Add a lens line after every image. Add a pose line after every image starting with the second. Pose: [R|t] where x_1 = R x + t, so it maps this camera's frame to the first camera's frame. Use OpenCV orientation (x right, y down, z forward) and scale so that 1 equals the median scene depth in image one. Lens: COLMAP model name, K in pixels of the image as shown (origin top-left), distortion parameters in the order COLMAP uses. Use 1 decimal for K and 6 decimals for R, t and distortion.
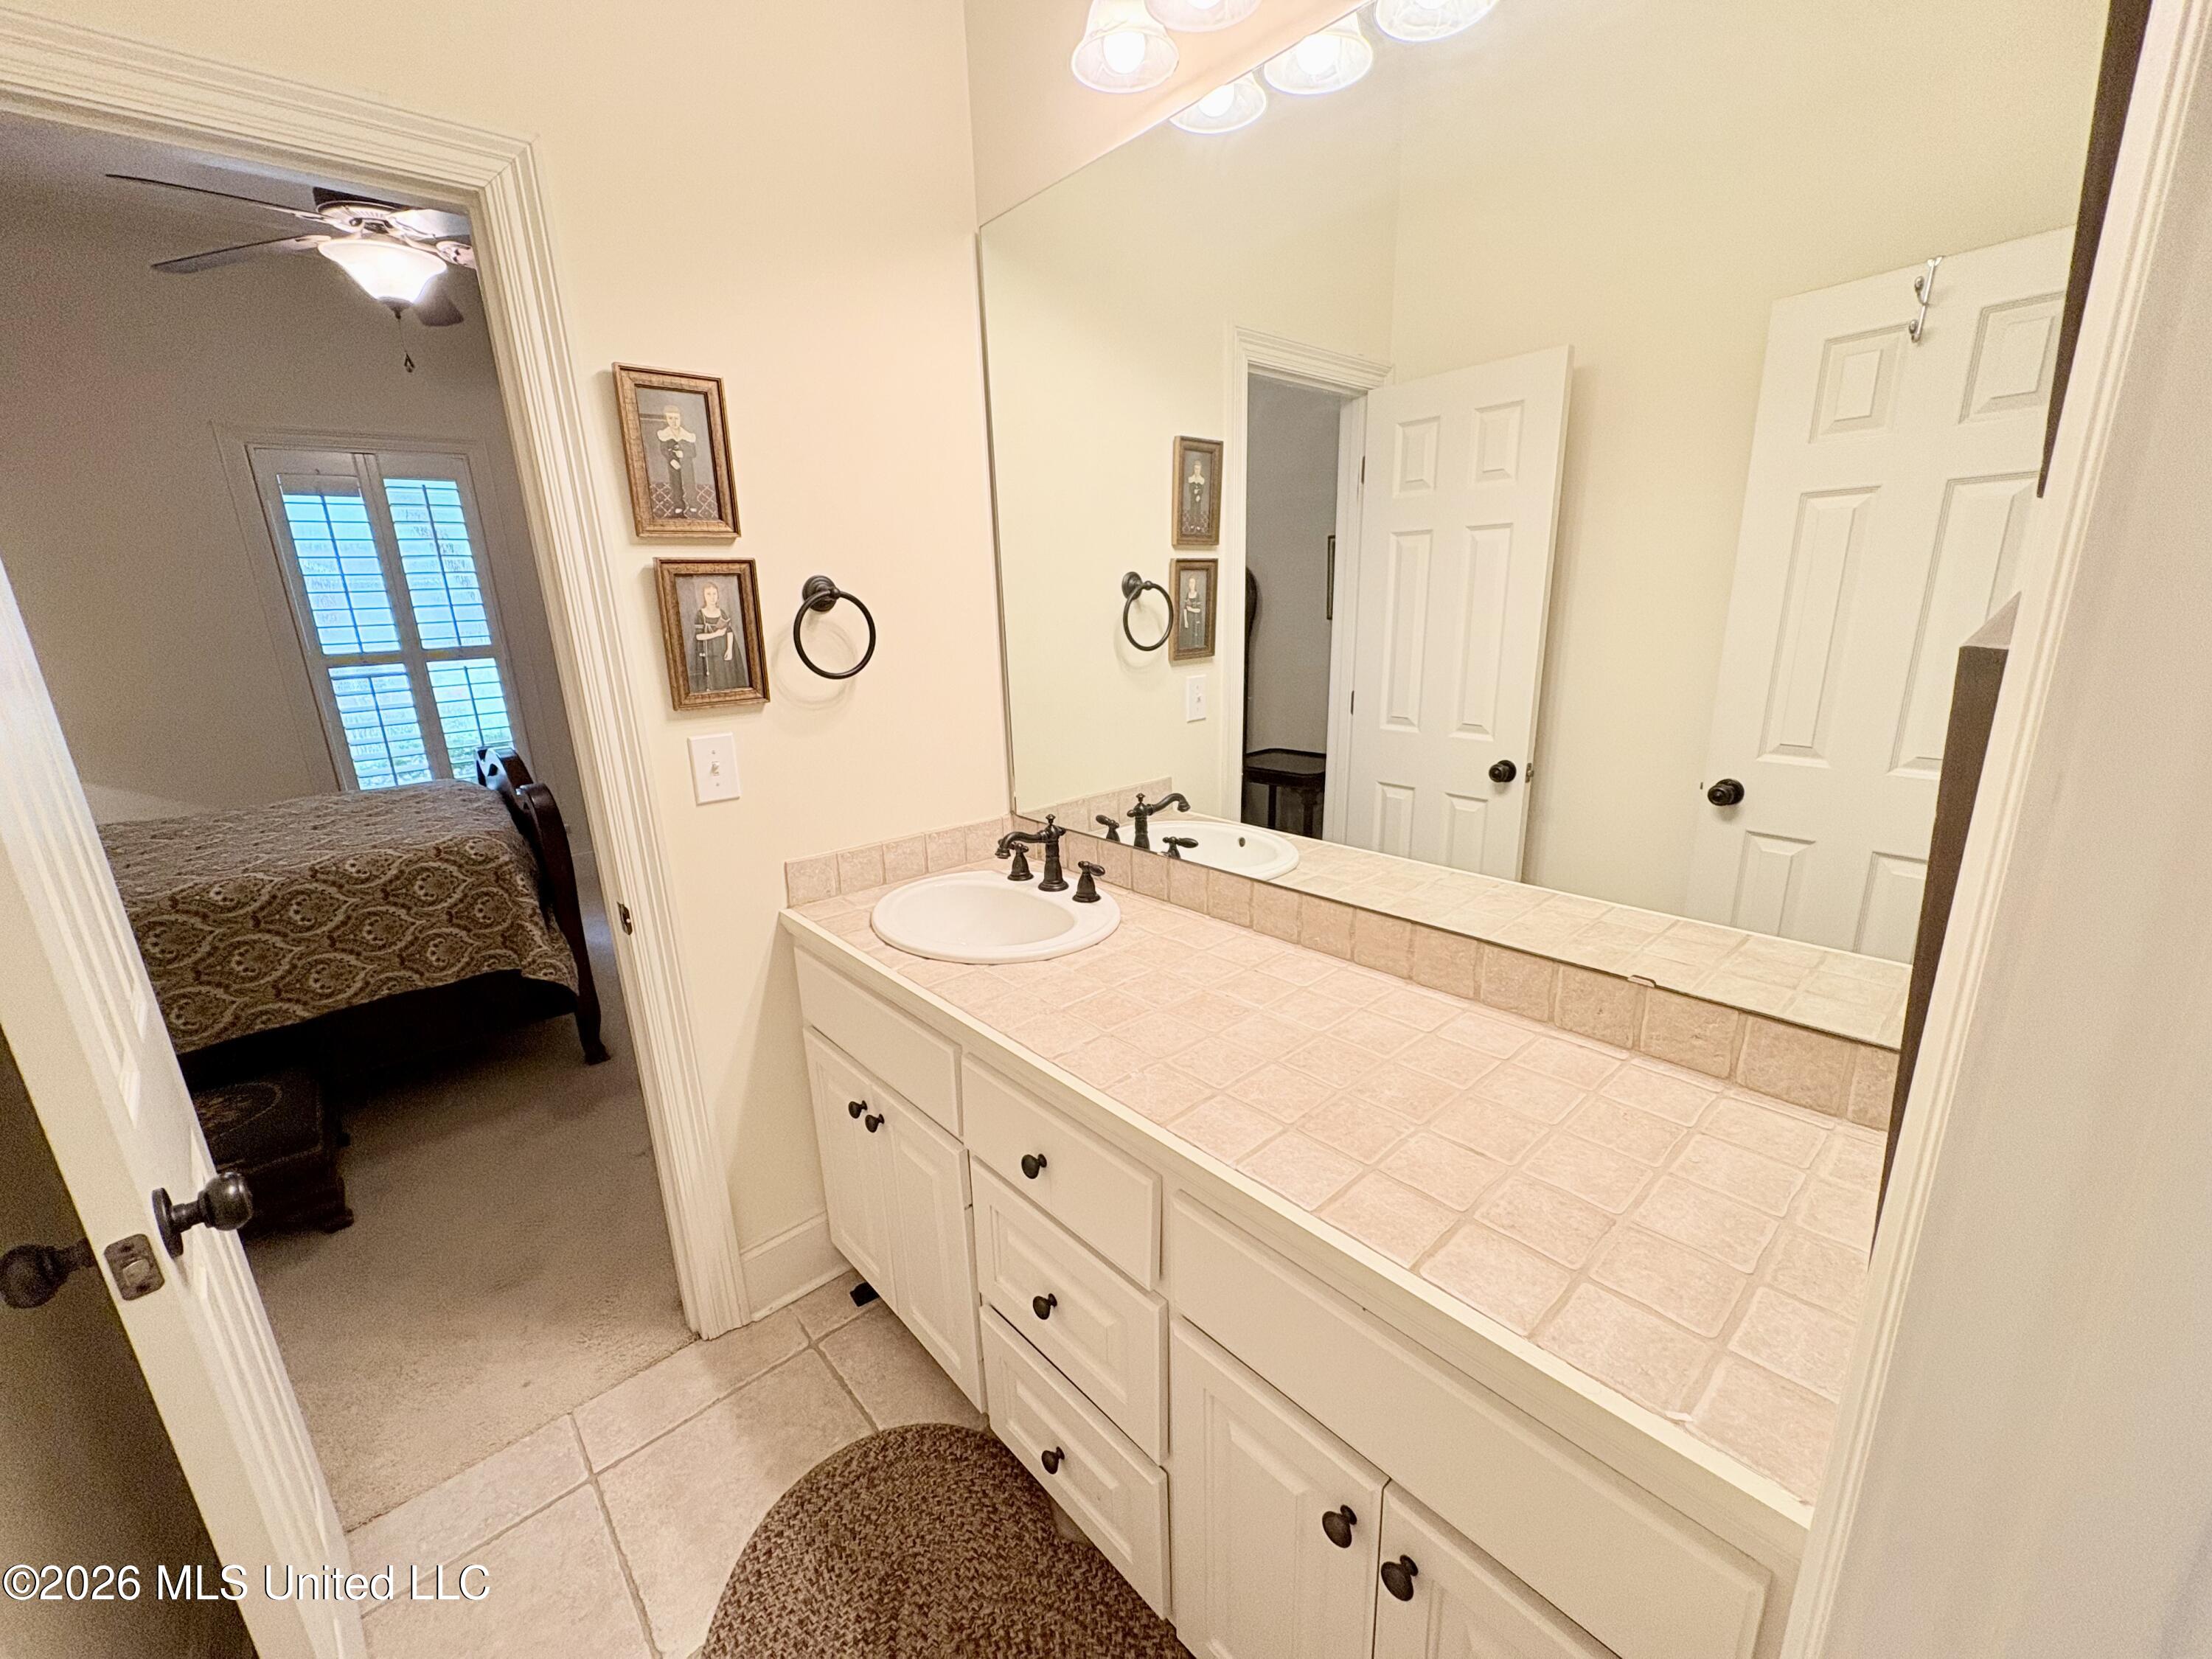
lens RADIAL K [[880.4, 0, 1105.2], [0, 880.4, 829.0], [0, 0, 1]] dist [0.000887, 0.000207]
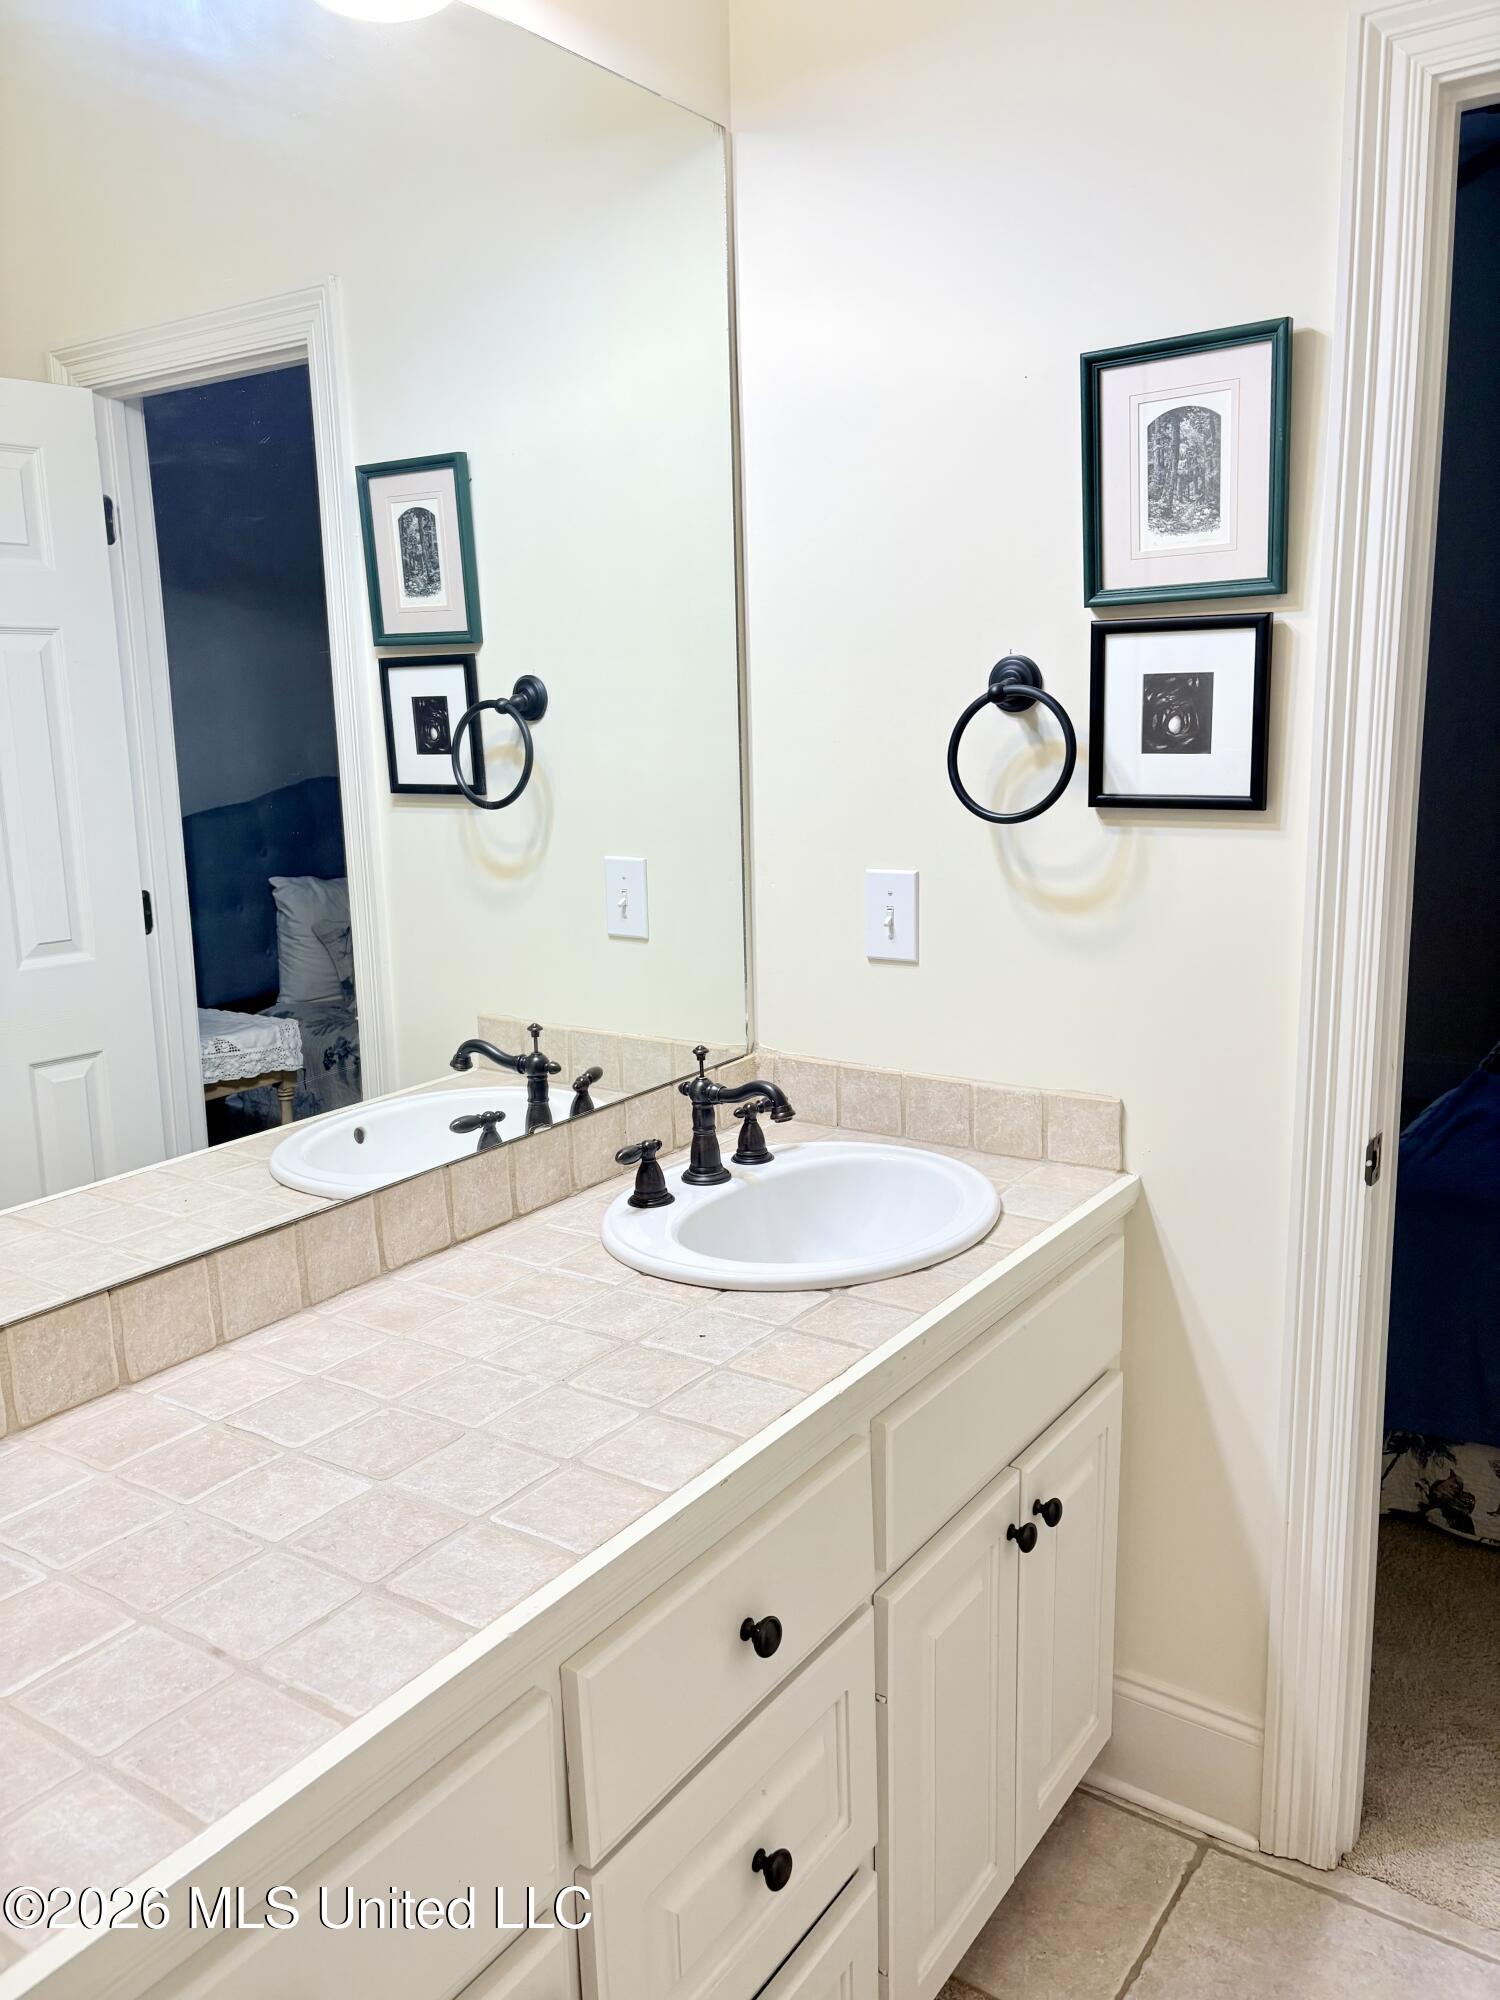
lens RADIAL K [[1491.9, 0, 750.0], [0, 1491.9, 1000.0], [0, 0, 1]] dist [-0.004491, -0.001140]
pose [[-0.248287, -0.147722, 0.957357, -0.939217], [0.276291, 0.936452, 0.216151, -0.236272], [-0.928449, 0.318177, -0.191695, 1.024620]]
